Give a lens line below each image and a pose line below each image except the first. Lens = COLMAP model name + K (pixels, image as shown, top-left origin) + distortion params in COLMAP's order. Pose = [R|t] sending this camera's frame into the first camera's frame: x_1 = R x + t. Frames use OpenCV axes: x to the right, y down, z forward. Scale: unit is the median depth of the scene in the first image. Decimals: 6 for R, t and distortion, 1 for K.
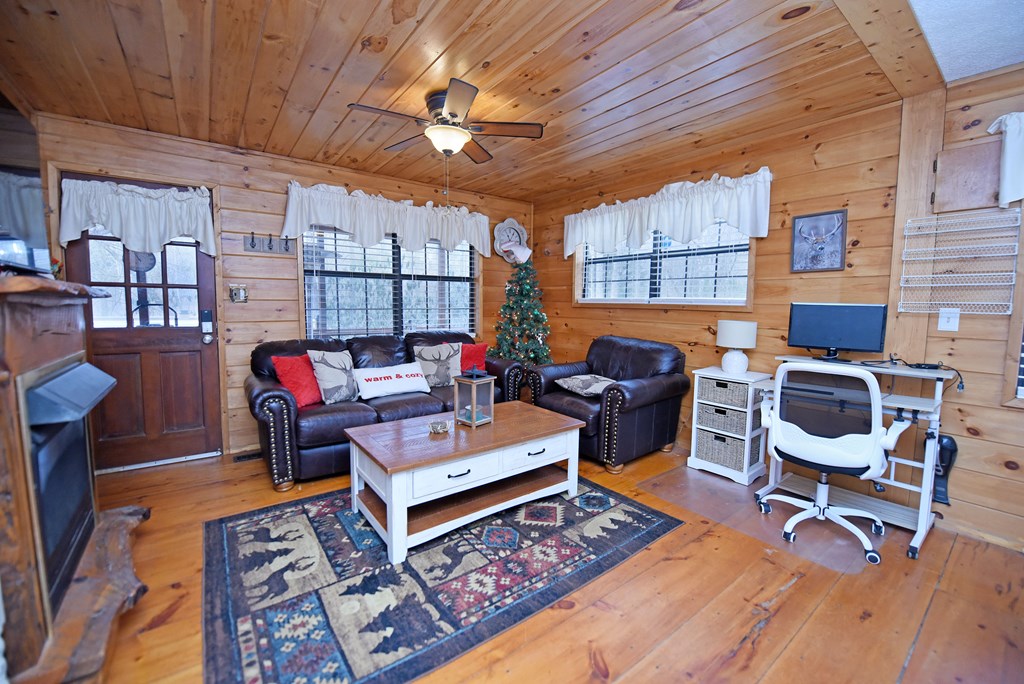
lens RADIAL K [[407.3, 0, 515.9], [0, 407.3, 338.4], [0, 0, 1]] dist [-0.016197, -0.002770]
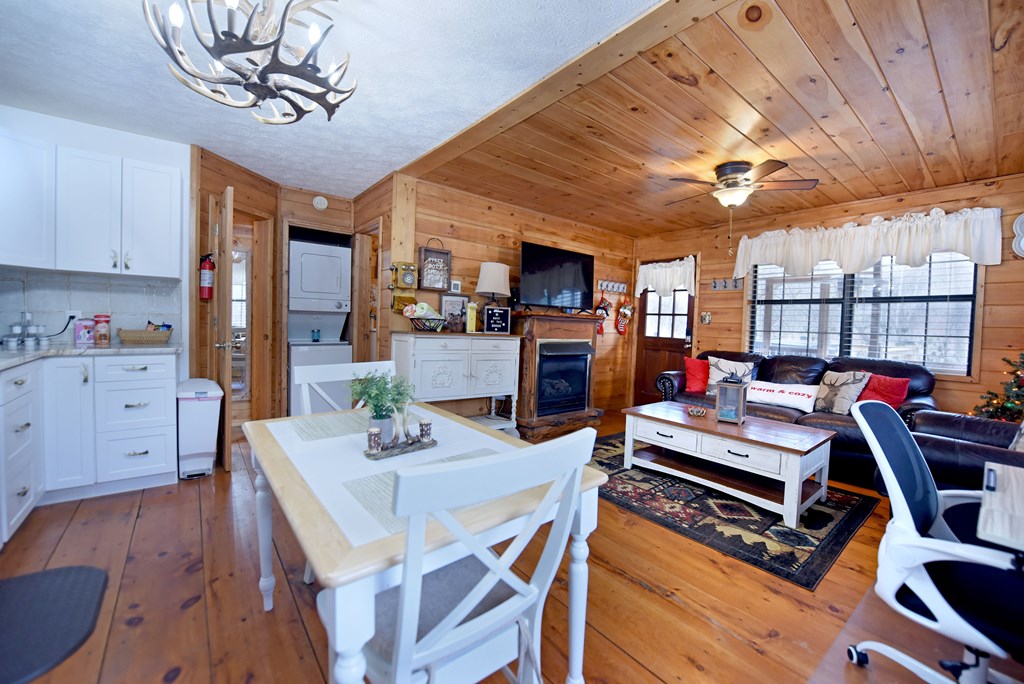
lens RADIAL K [[407.3, 0, 514.7], [0, 407.3, 335.6], [0, 0, 1]] dist [-0.016197, -0.002770]
pose [[0.025975, 0.025516, -0.999337, 1.105440], [-0.113662, 0.993267, 0.022407, 0.002510], [0.993180, 0.113005, 0.028700, 0.314756]]
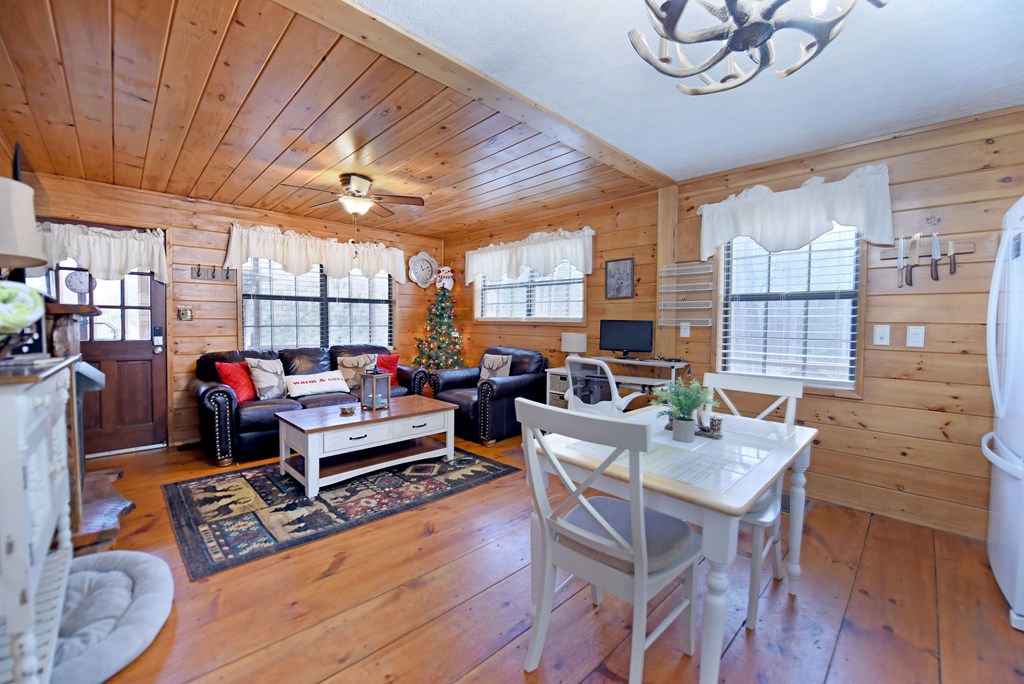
lens RADIAL K [[407.3, 0, 516.4], [0, 407.3, 337.6], [0, 0, 1]] dist [-0.016197, -0.002770]
pose [[0.991399, -0.006981, 0.130688, 0.196620], [0.013397, 0.998744, -0.048274, 0.045893], [-0.130187, 0.049610, 0.990248, -0.445118]]
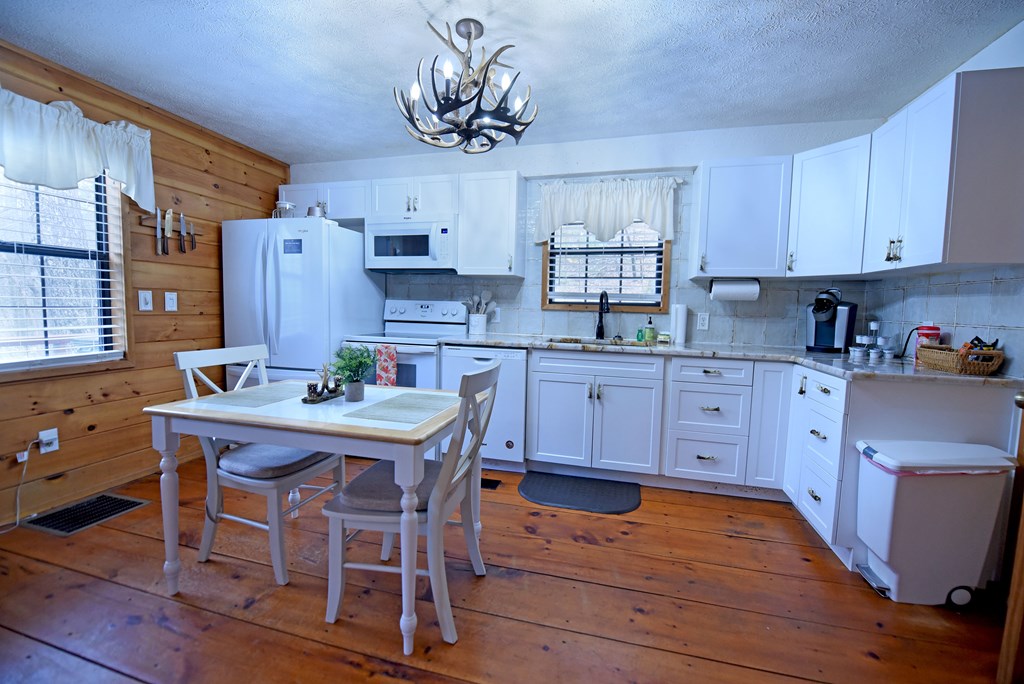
lens RADIAL K [[407.3, 0, 516.0], [0, 407.3, 337.5], [0, 0, 1]] dist [-0.016197, -0.002770]
pose [[-0.618574, -0.088863, 0.780685, -0.178319], [0.032697, 0.989812, 0.138574, -0.017847], [-0.785046, 0.111244, -0.609366, 0.364090]]
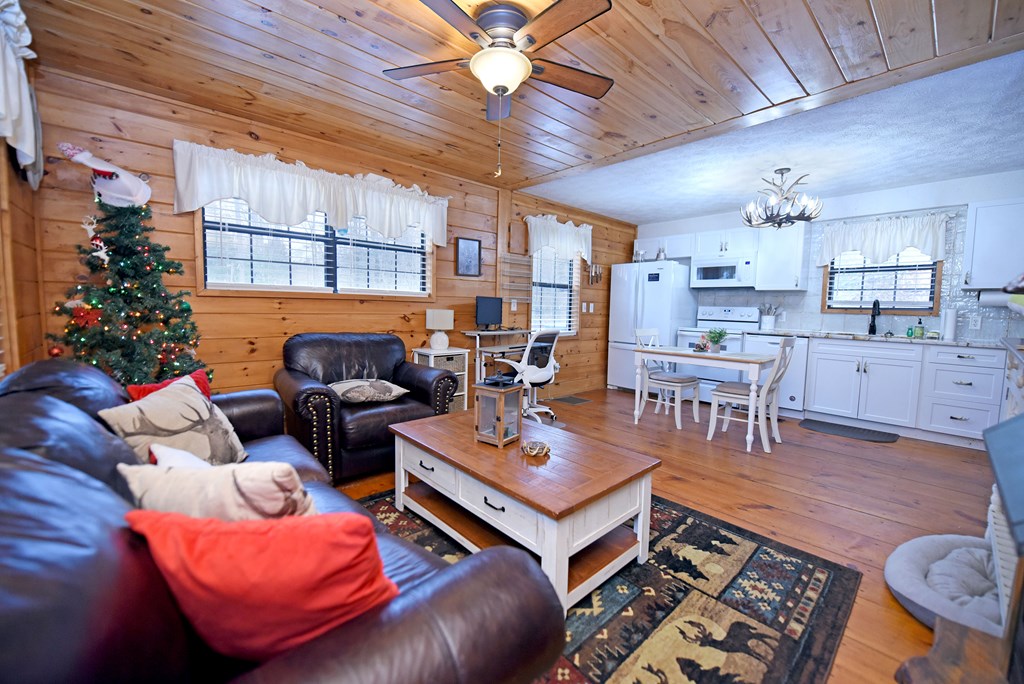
lens RADIAL K [[407.3, 0, 516.6], [0, 407.3, 338.7], [0, 0, 1]] dist [-0.016197, -0.002770]
pose [[-0.087381, -0.096439, 0.991496, -0.933519], [0.062200, 0.992833, 0.102051, -0.080933], [-0.994231, 0.070589, -0.080756, 1.047561]]
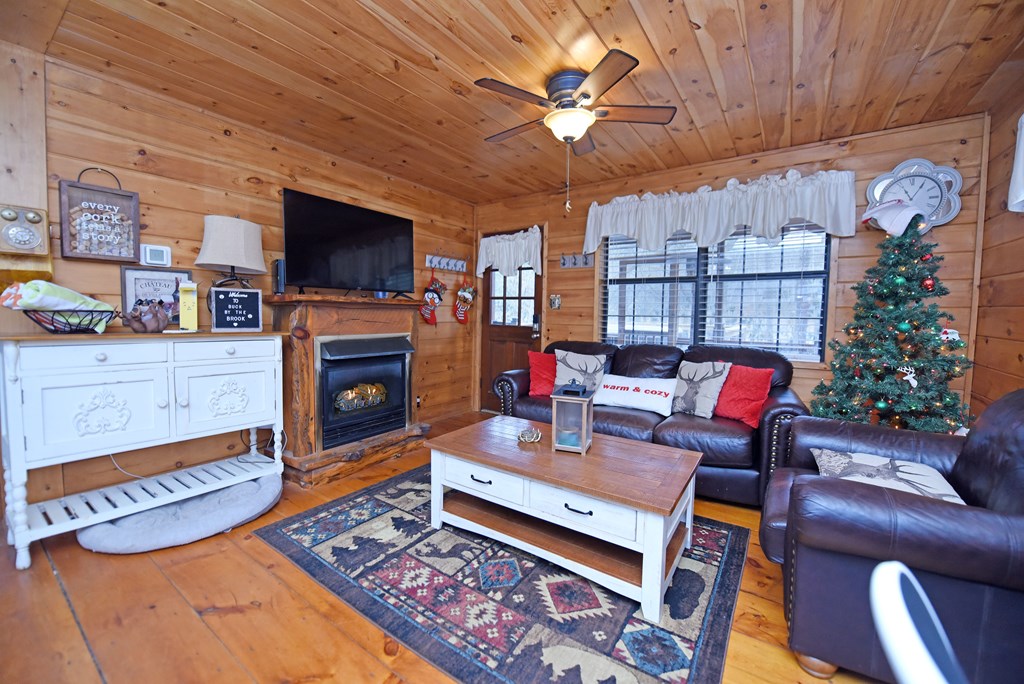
lens RADIAL K [[407.3, 0, 515.3], [0, 407.3, 336.6], [0, 0, 1]] dist [-0.016197, -0.002770]
pose [[0.316720, 0.054557, -0.946949, 0.665085], [-0.087634, 0.995758, 0.028059, -0.036104], [0.944462, 0.074098, 0.320157, 0.622283]]
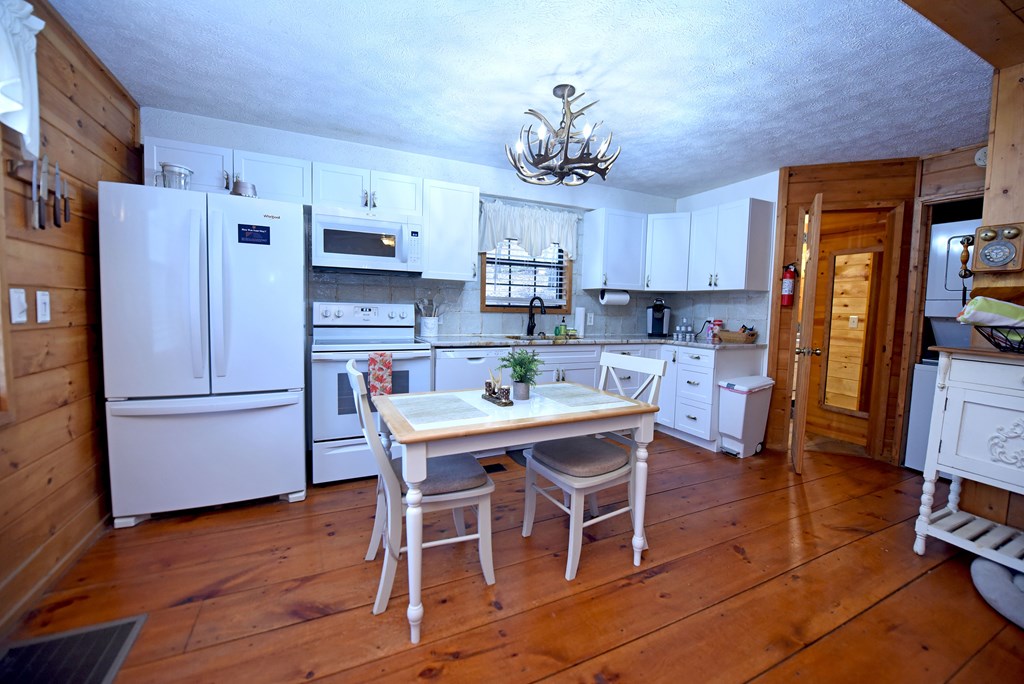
lens RADIAL K [[407.3, 0, 517.8], [0, 407.3, 336.8], [0, 0, 1]] dist [-0.016197, -0.002770]
pose [[-0.978331, -0.051654, 0.200500, 0.395873], [-0.020919, 0.988085, 0.152480, -0.061995], [-0.205988, 0.144982, -0.967755, 0.923235]]
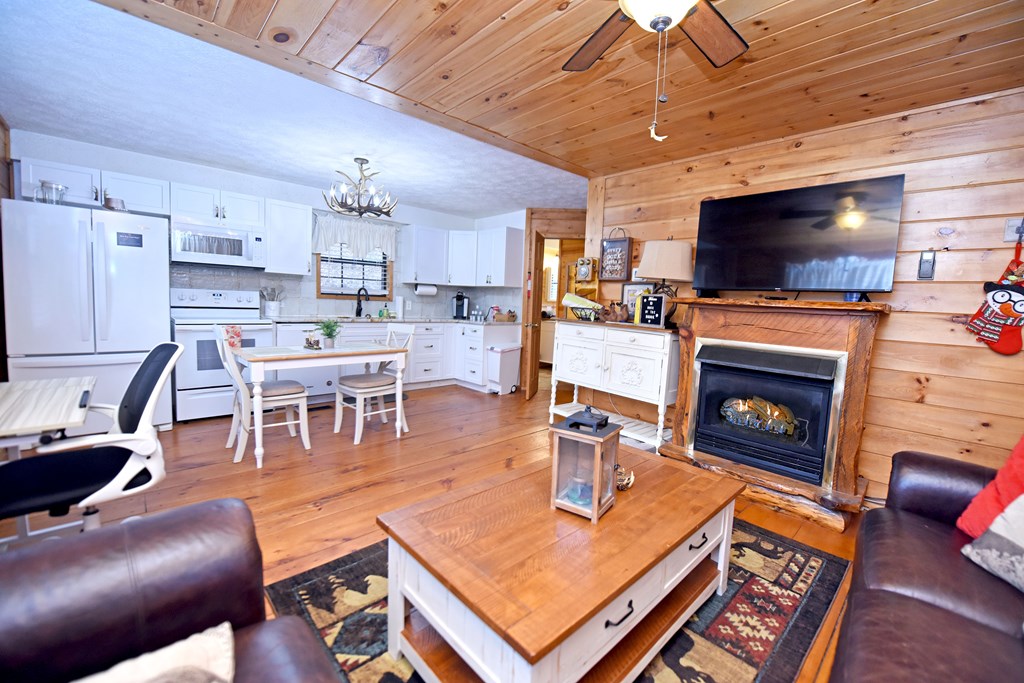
lens RADIAL K [[407.3, 0, 518.5], [0, 407.3, 336.6], [0, 0, 1]] dist [-0.016197, -0.002770]
pose [[-0.993012, -0.044421, -0.109334, 0.062452], [-0.061771, 0.985050, 0.160811, -0.116100], [0.100556, 0.166441, -0.980911, 1.560436]]
